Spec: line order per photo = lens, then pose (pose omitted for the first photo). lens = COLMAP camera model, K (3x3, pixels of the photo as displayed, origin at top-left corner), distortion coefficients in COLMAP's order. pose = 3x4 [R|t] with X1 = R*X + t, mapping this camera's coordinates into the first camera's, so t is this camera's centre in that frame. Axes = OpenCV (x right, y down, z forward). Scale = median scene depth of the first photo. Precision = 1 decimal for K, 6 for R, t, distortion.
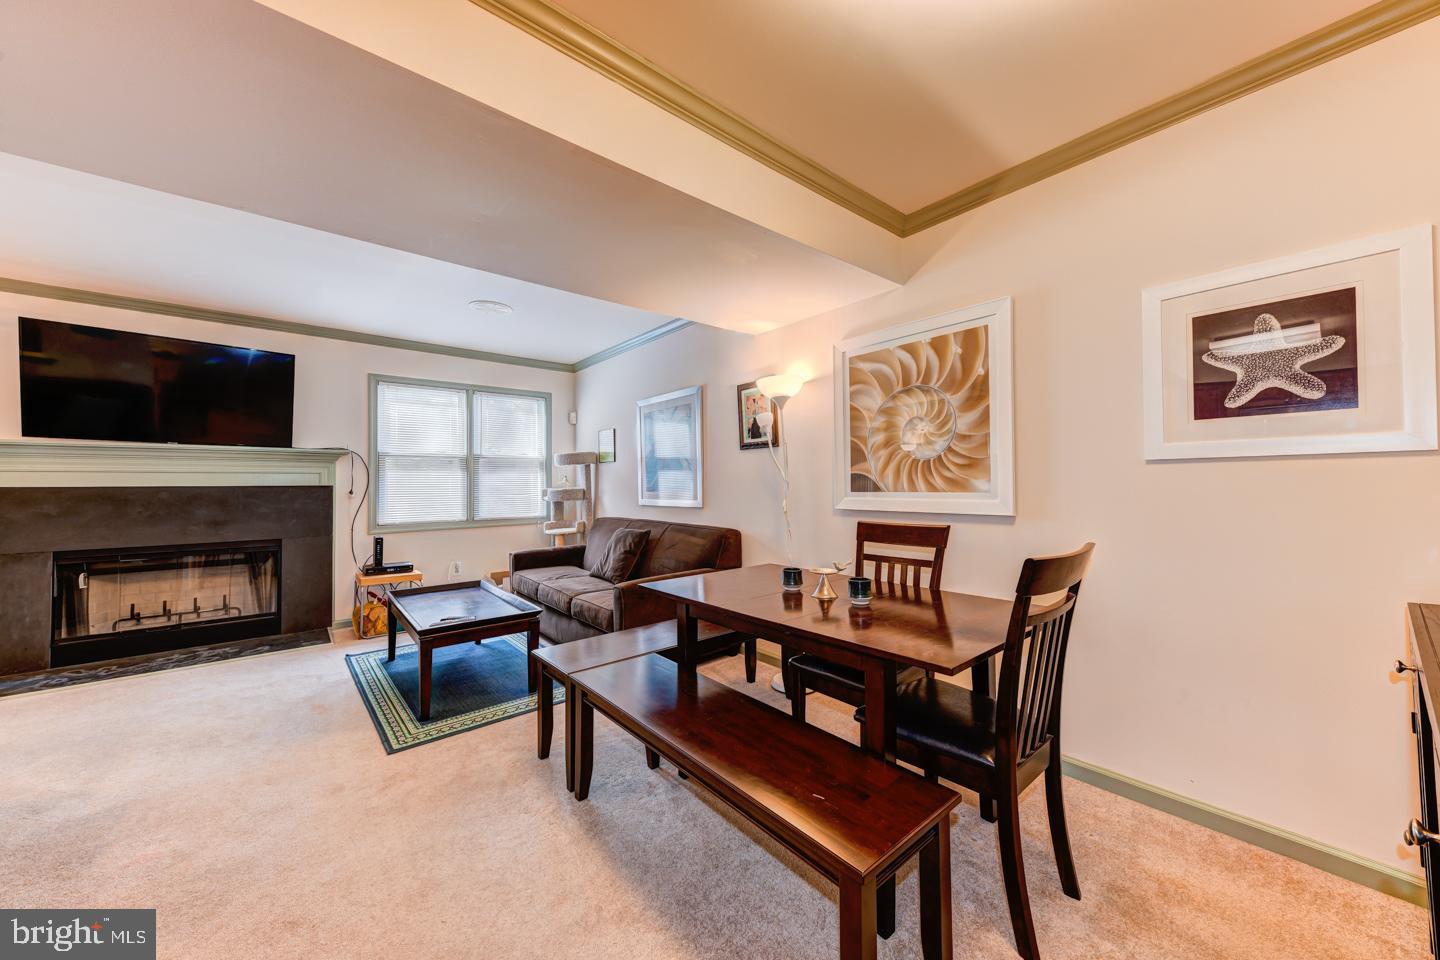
lens RADIAL K [[523.5, 0, 714.0], [0, 523.5, 473.6], [0, 0, 1]] dist [0.006592, -0.000014]
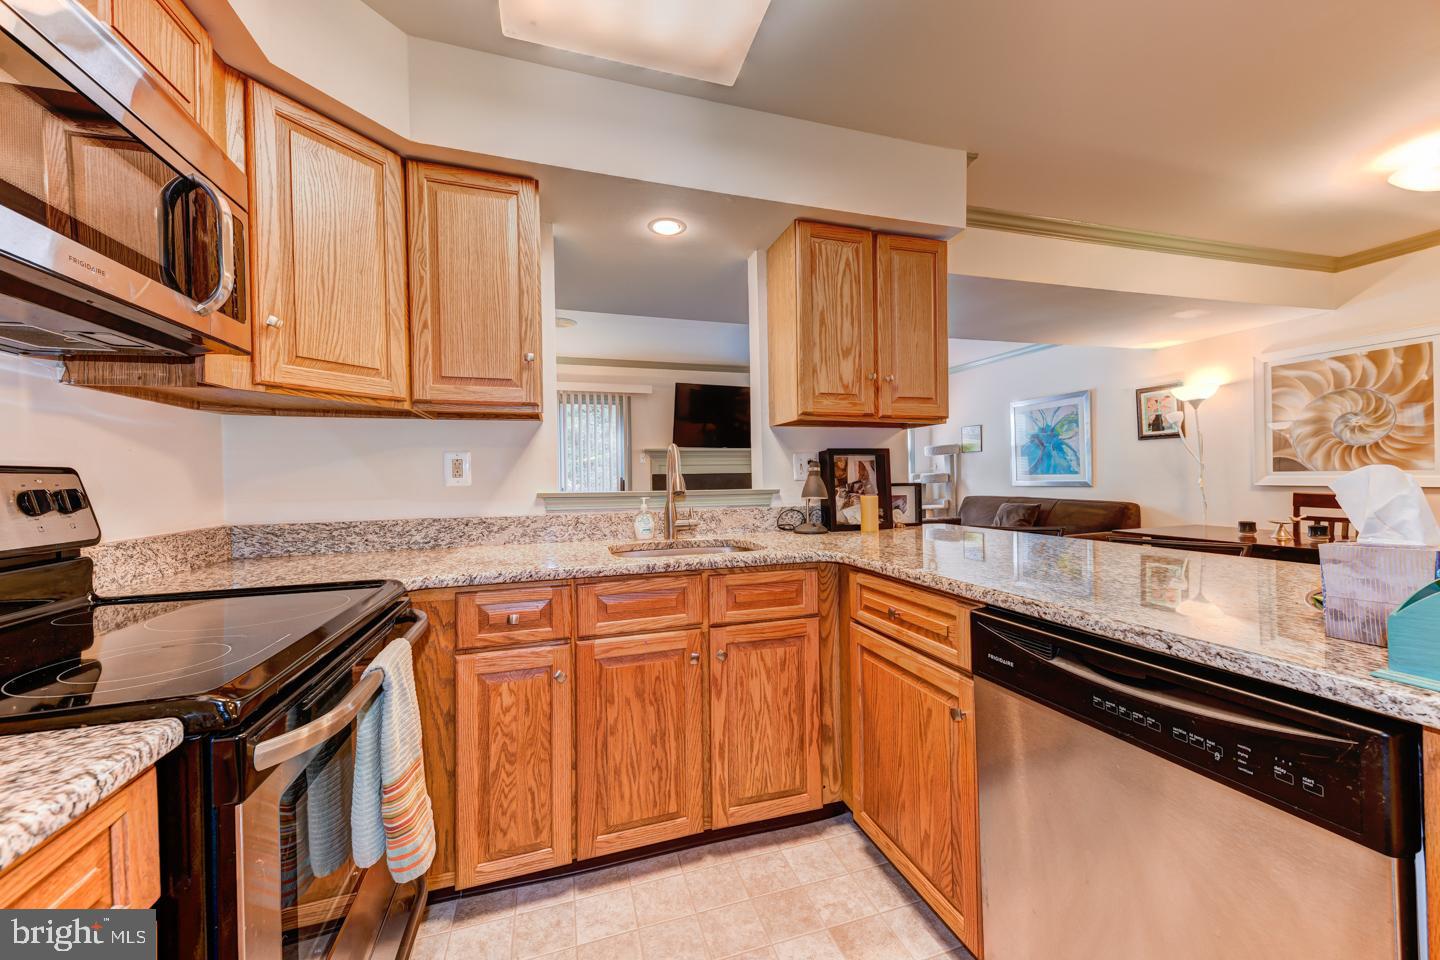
lens RADIAL K [[533.4, 0, 711.4], [0, 533.4, 476.9], [0, 0, 1]] dist [0.004291, -0.002837]
pose [[0.914085, -0.007462, -0.405455, -0.508332], [0.019678, 0.999469, 0.025968, -0.014666], [0.405046, -0.031716, 0.913746, -0.823593]]
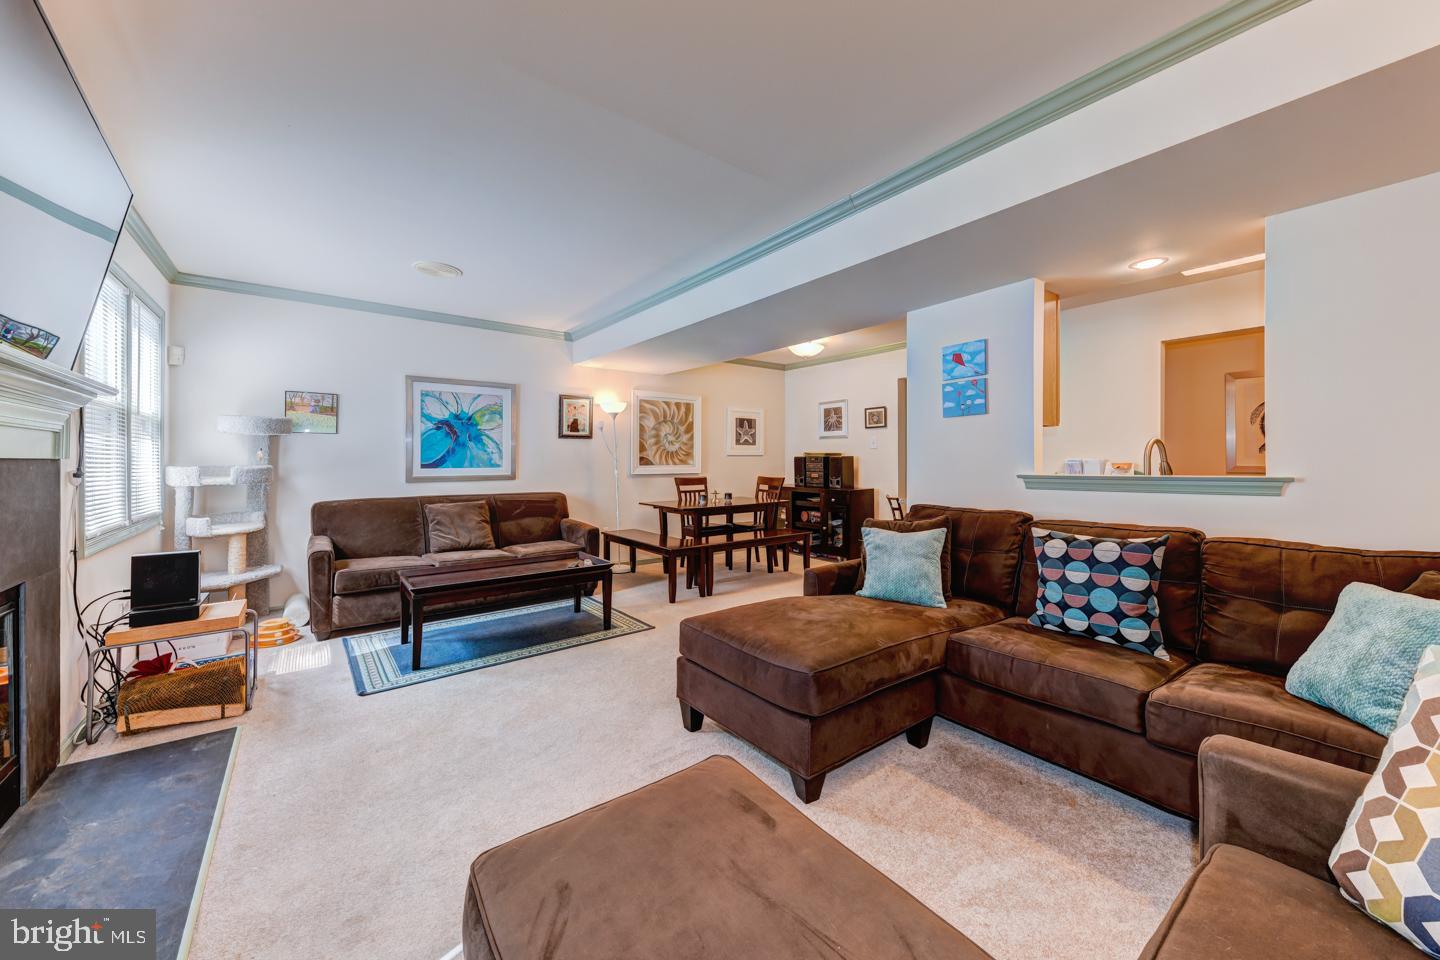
lens RADIAL K [[523.5, 0, 693.9], [0, 523.5, 459.8], [0, 0, 1]] dist [0.006592, -0.000014]
pose [[0.056470, 0.001547, 0.998403, -1.924786], [-0.025397, 0.999677, -0.000112, 0.008455], [-0.998081, -0.025350, 0.056491, 0.733921]]
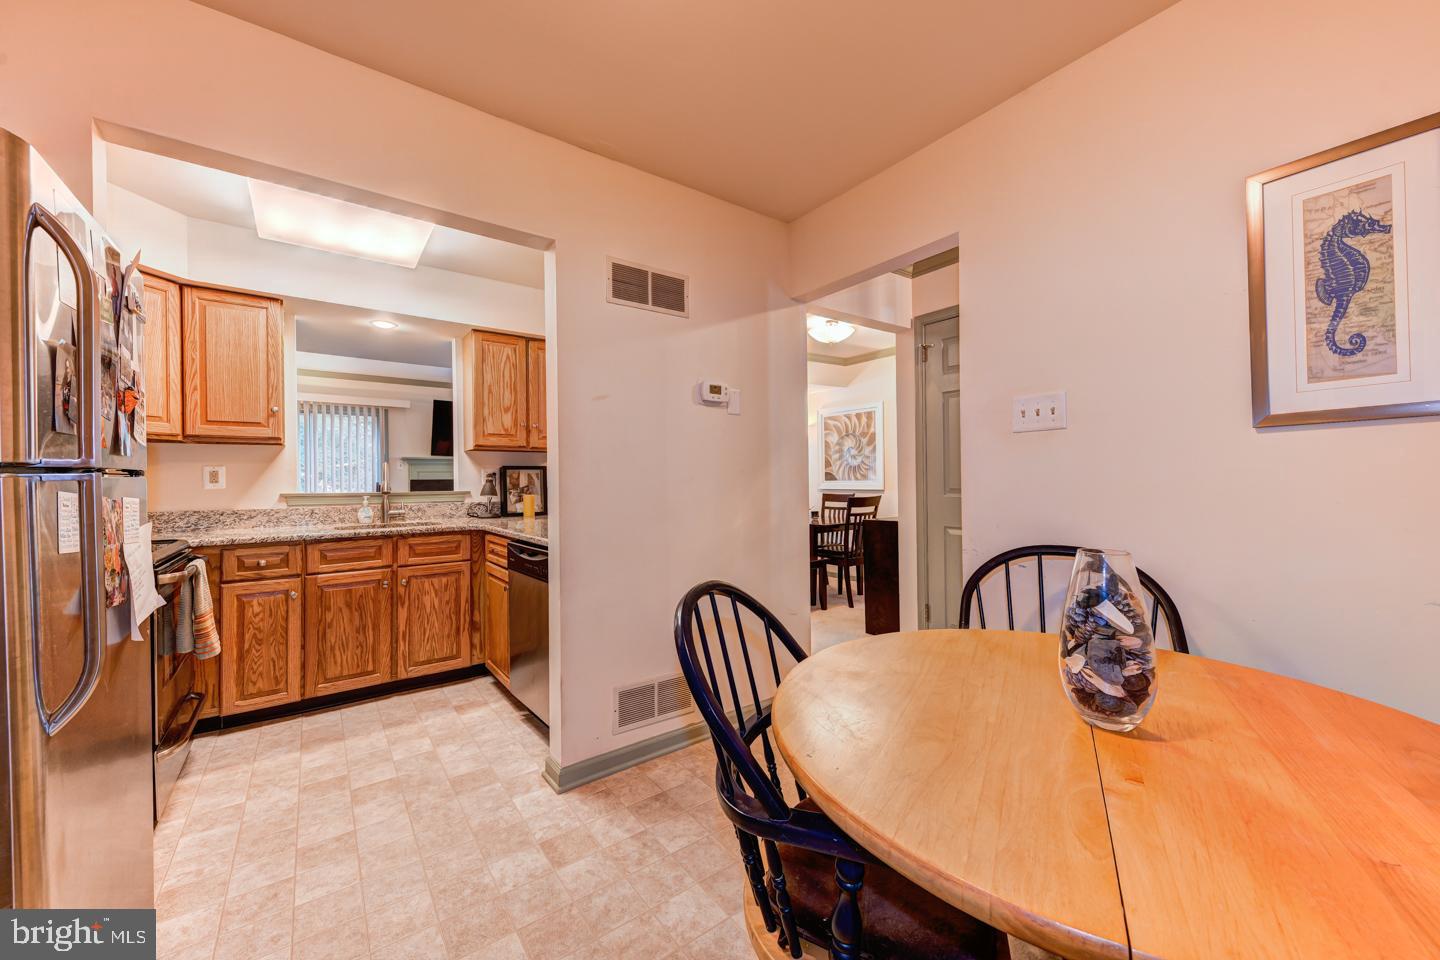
lens RADIAL K [[533.4, 0, 718.8], [0, 533.4, 476.8], [0, 0, 1]] dist [0.004291, -0.002837]
pose [[0.998609, -0.004606, -0.052520, -0.060765], [0.005699, 0.999770, 0.020686, -0.030698], [0.052412, -0.020956, 0.998406, -1.305900]]
